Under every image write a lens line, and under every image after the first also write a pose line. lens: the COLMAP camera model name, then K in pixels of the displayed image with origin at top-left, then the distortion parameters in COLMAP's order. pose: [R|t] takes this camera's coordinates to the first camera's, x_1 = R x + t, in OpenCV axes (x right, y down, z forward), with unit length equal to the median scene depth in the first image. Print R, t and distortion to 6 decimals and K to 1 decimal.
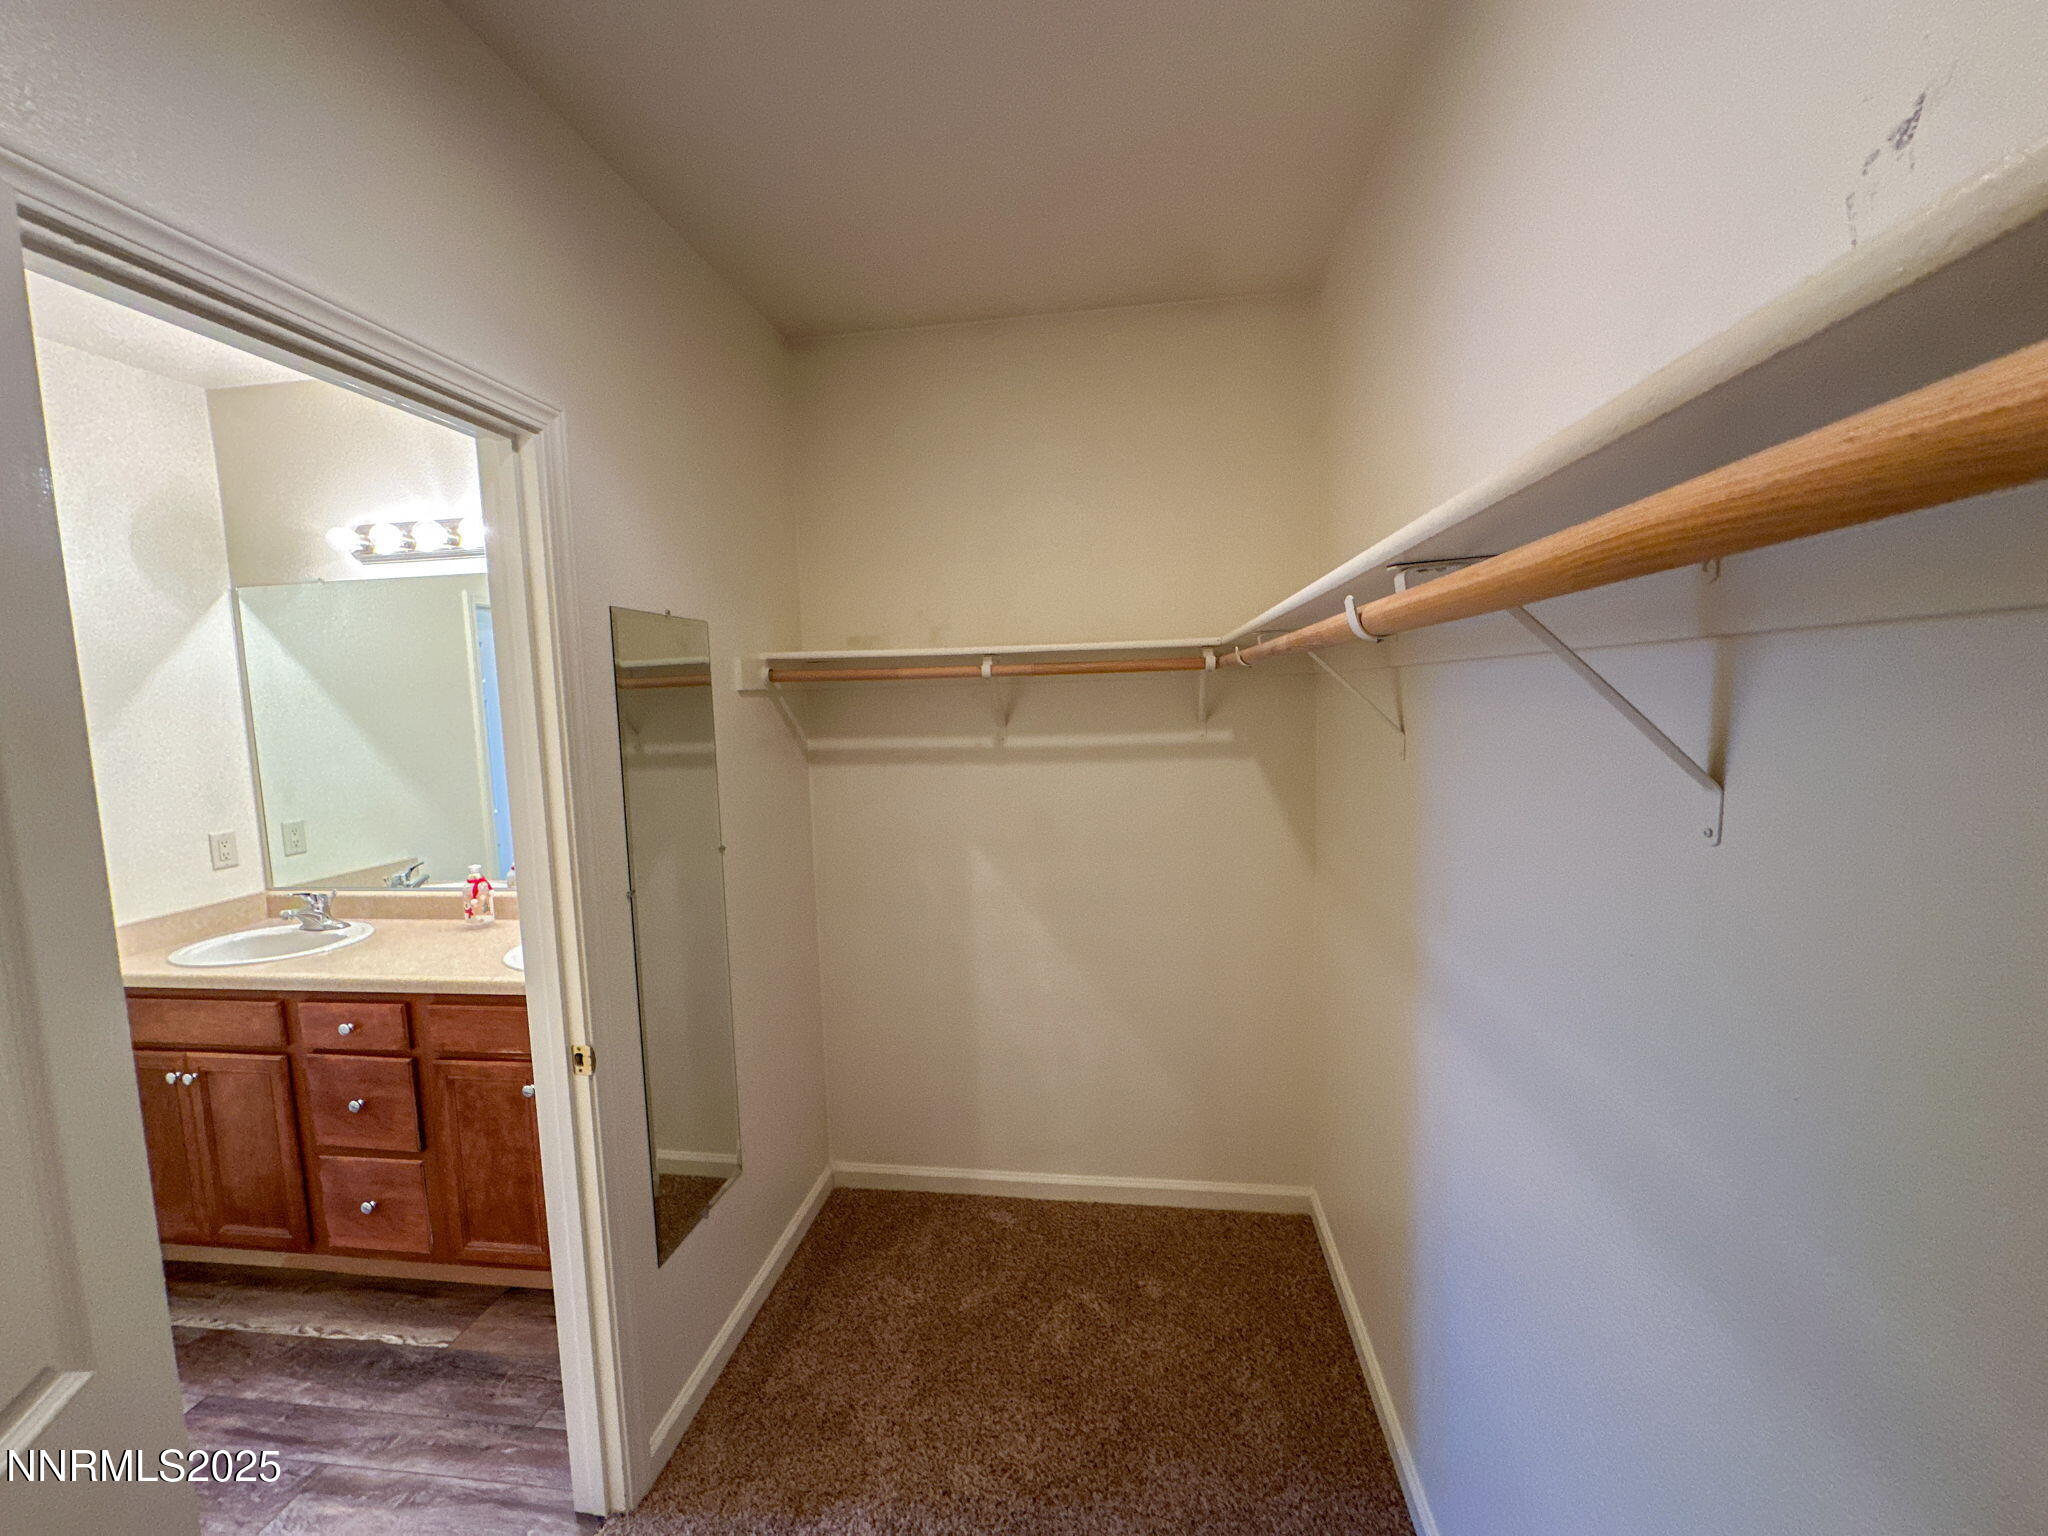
lens RADIAL K [[814.0, 0, 1022.7], [0, 814.0, 769.3], [0, 0, 1]] dist [-0.001968, -0.000310]
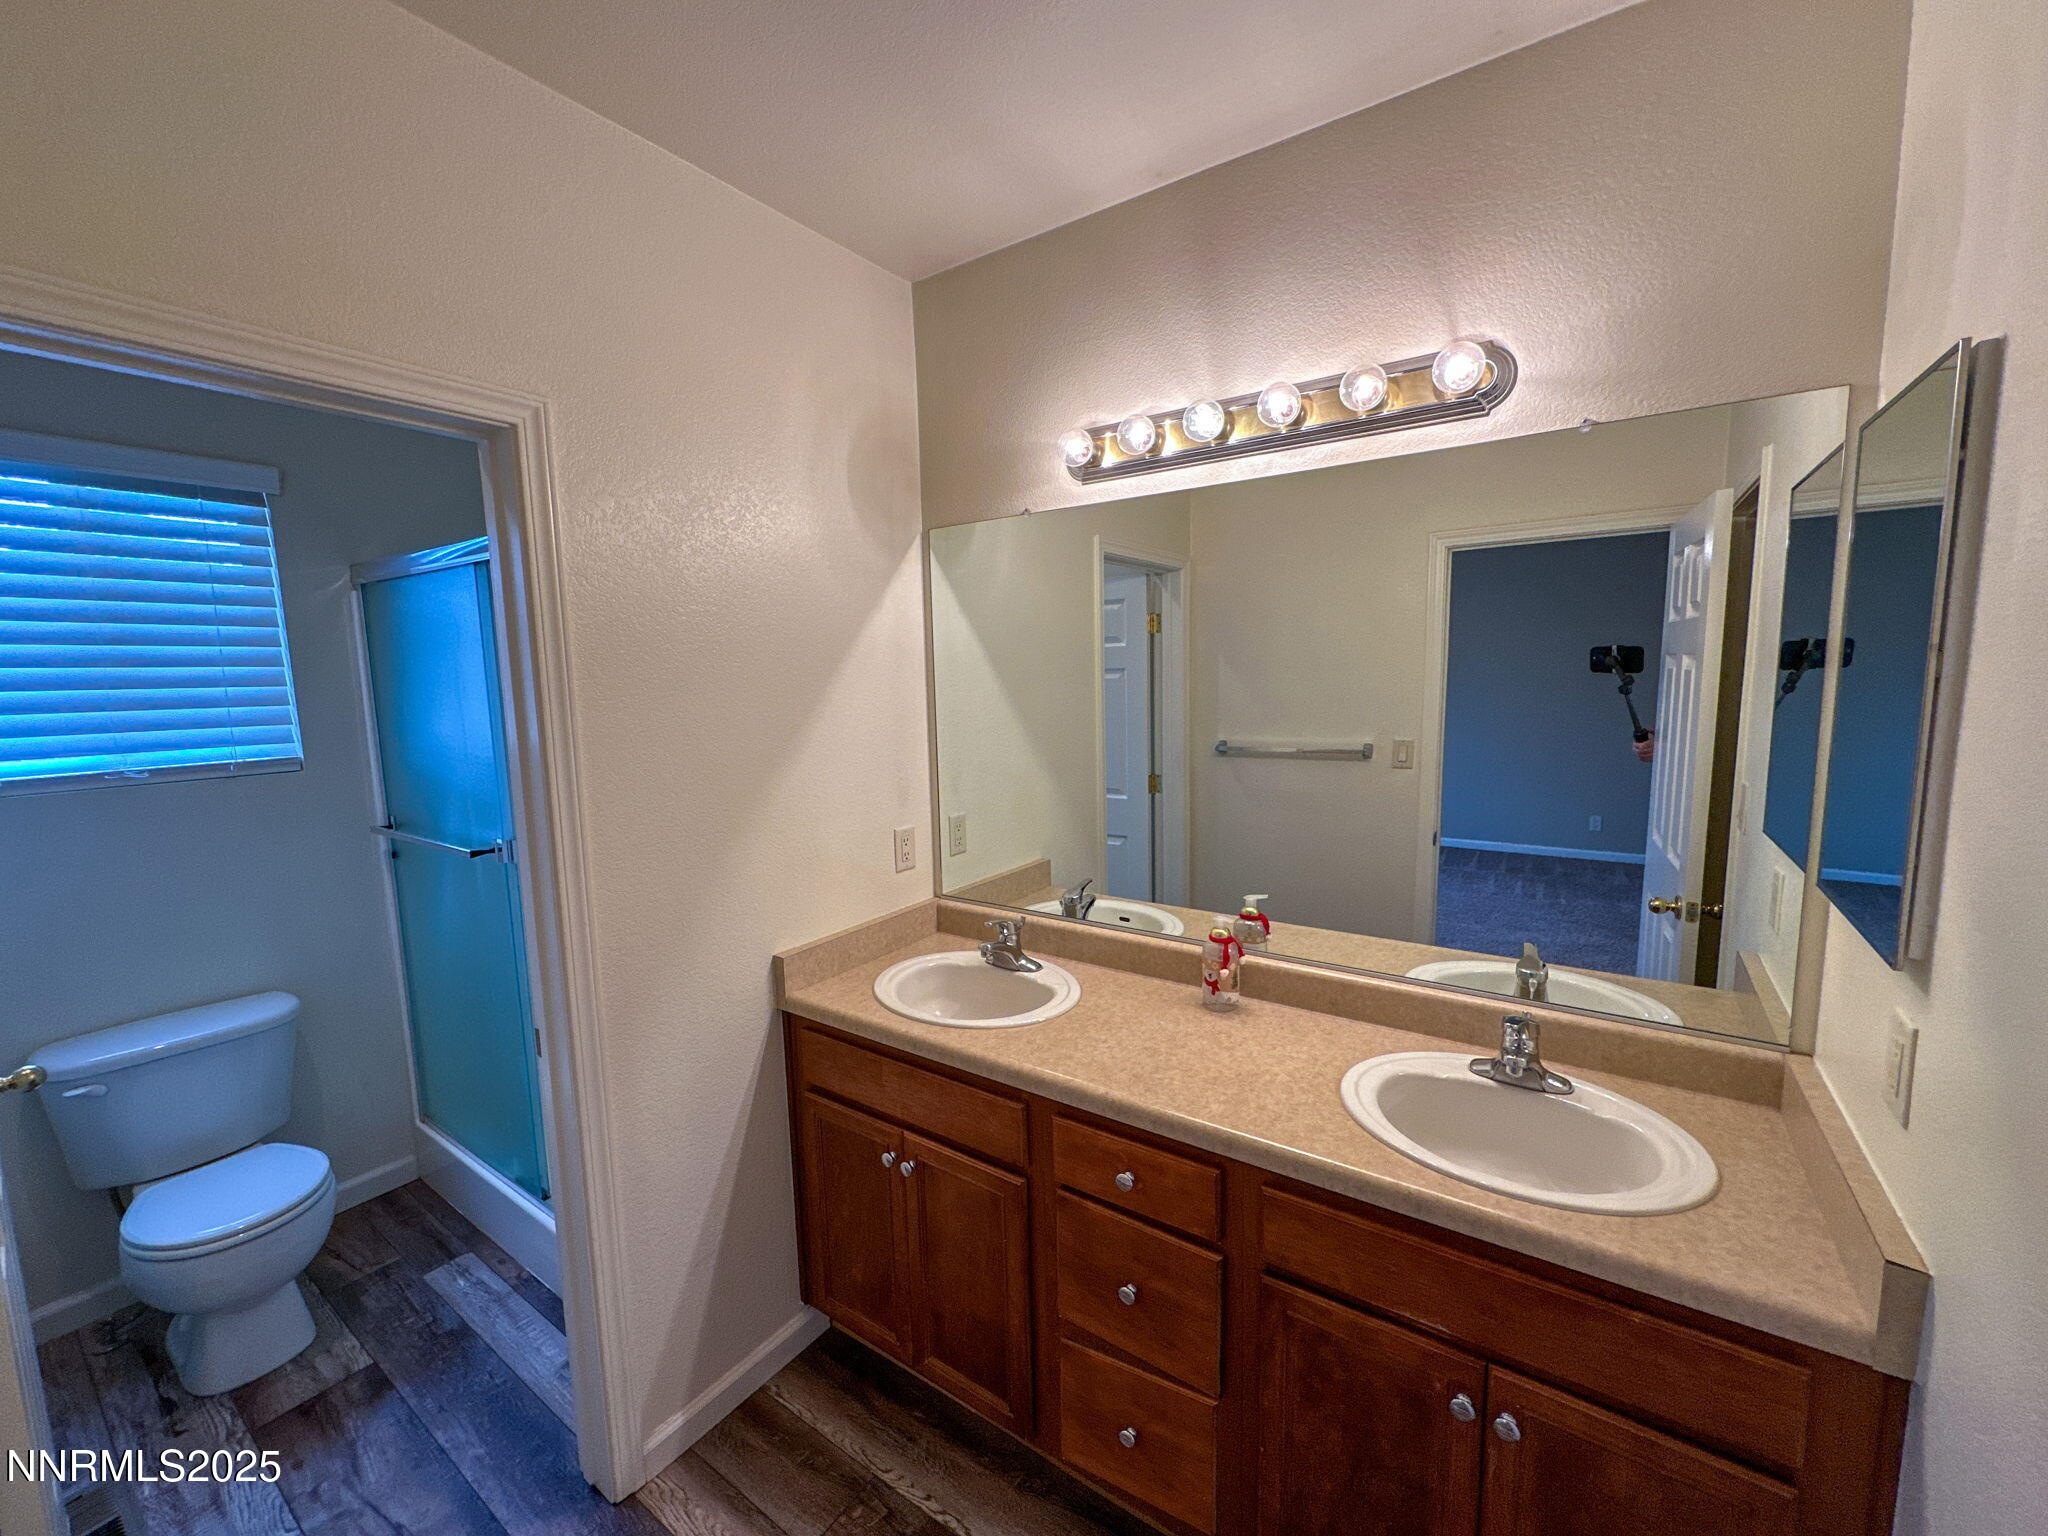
lens RADIAL K [[814.0, 0, 1018.9], [0, 814.0, 768.9], [0, 0, 1]] dist [-0.001968, -0.000310]
pose [[0.890140, 0.062159, -0.451427, -0.551160], [-0.045038, 0.997803, 0.048584, -0.031442], [0.453456, -0.022915, 0.890984, 0.338063]]
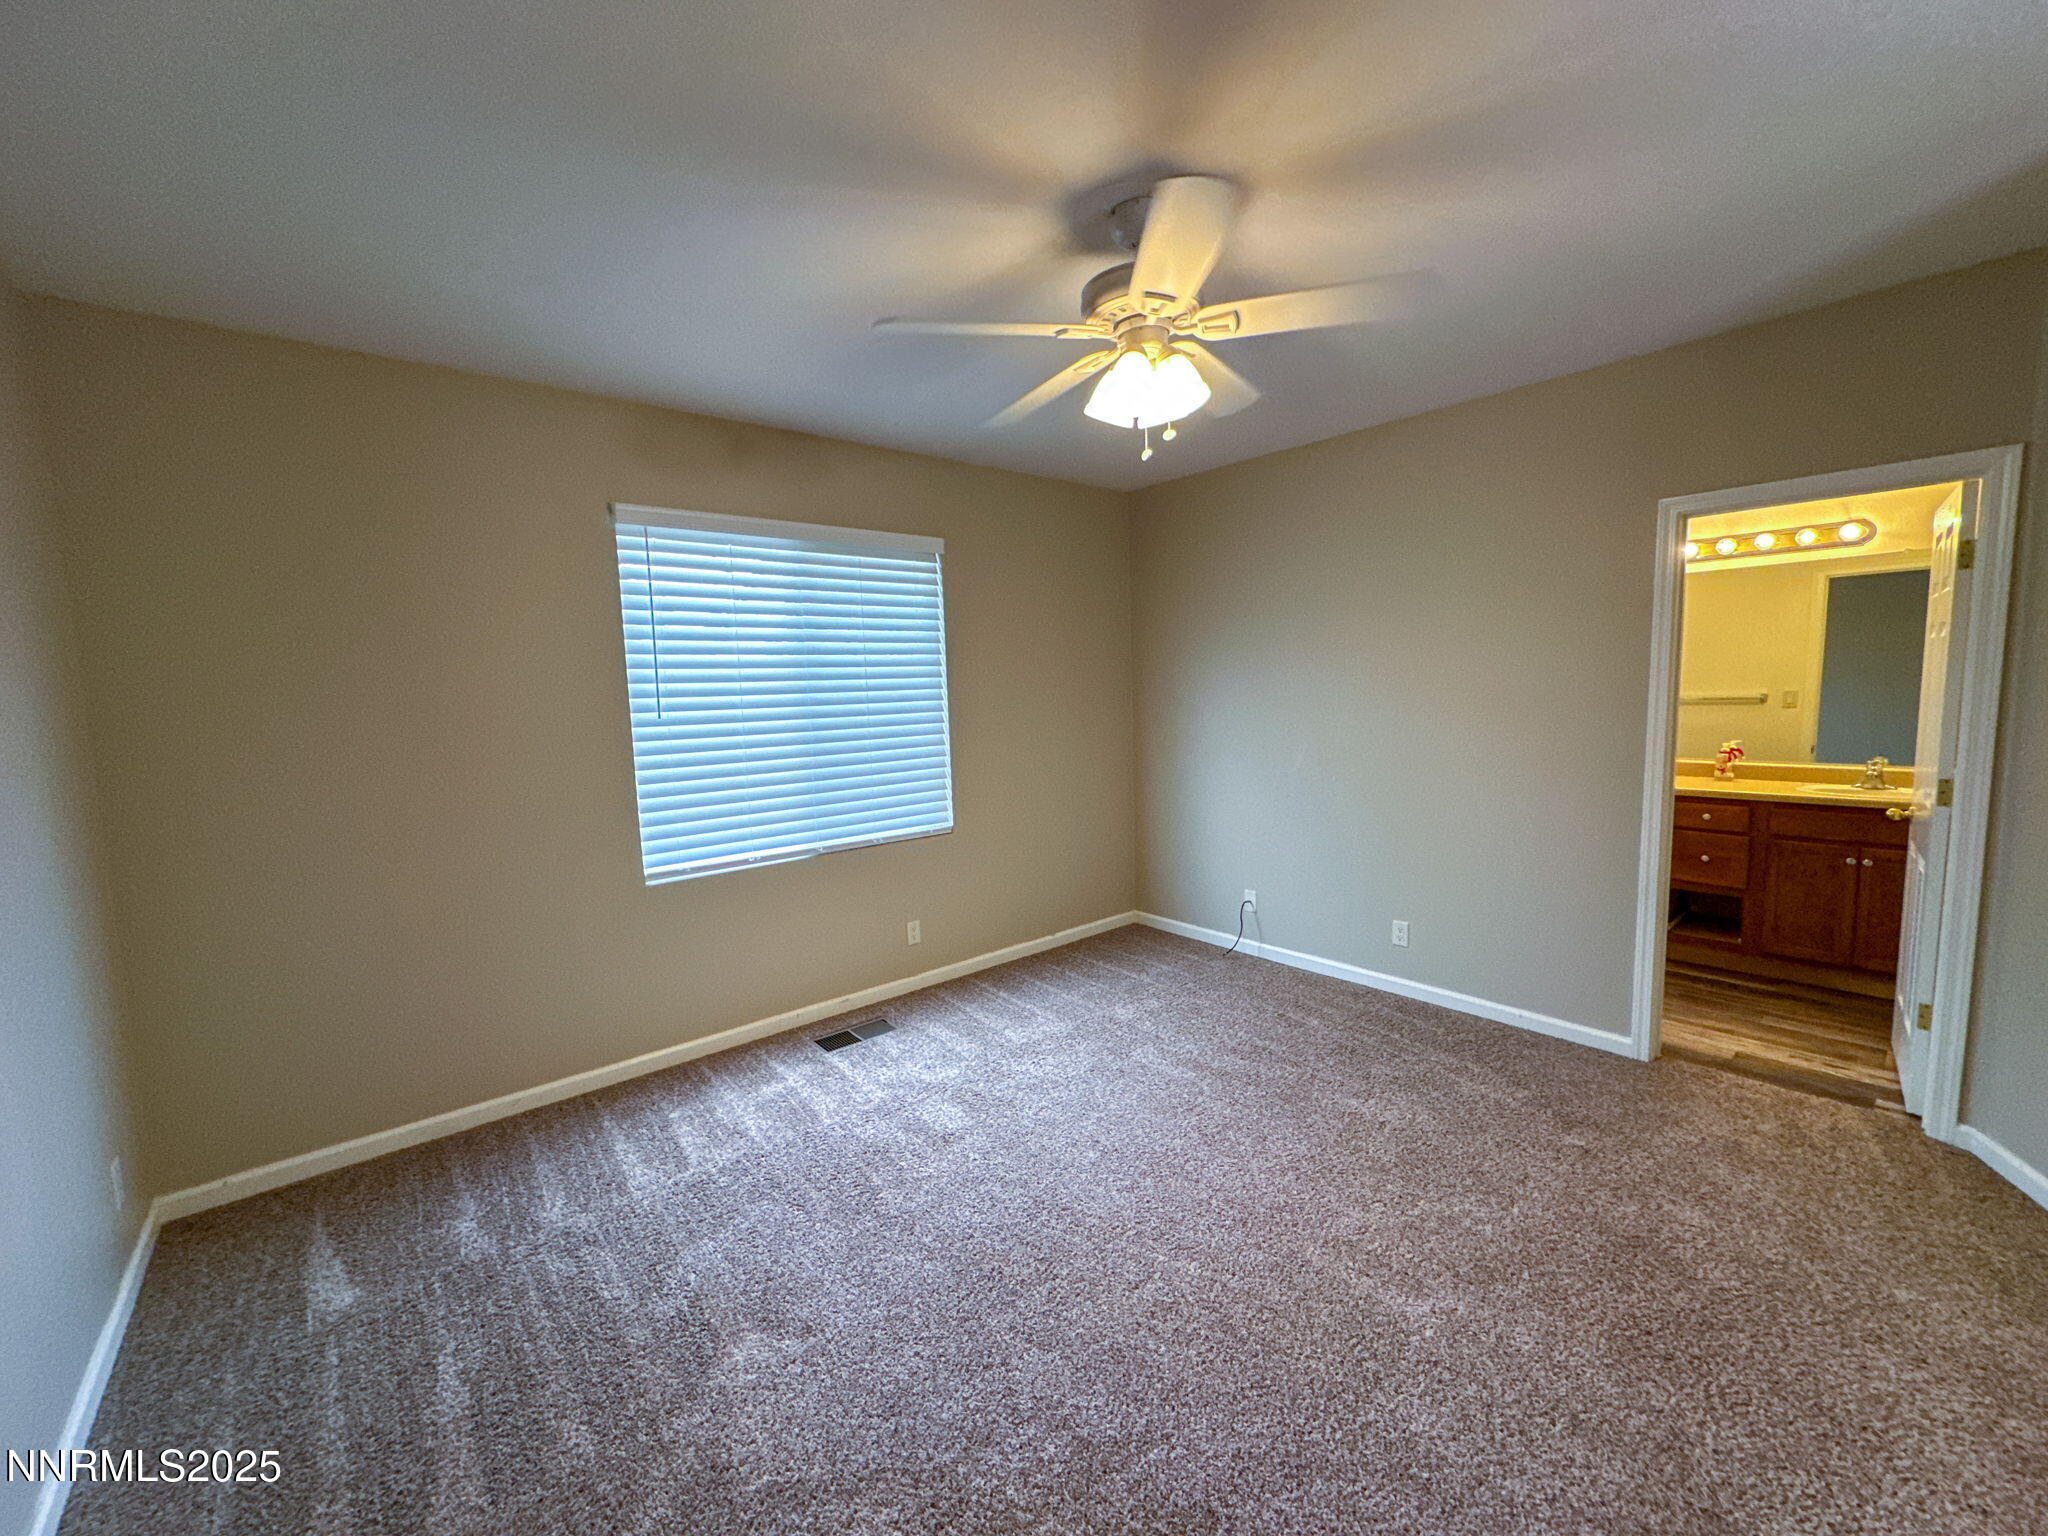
lens RADIAL K [[814.0, 0, 1022.4], [0, 814.0, 764.8], [0, 0, 1]] dist [-0.001968, -0.000310]
pose [[0.744223, 0.077446, -0.663426, -0.669669], [-0.057134, 0.996996, 0.052294, 0.166170], [0.665483, -0.001014, 0.746412, -1.275836]]
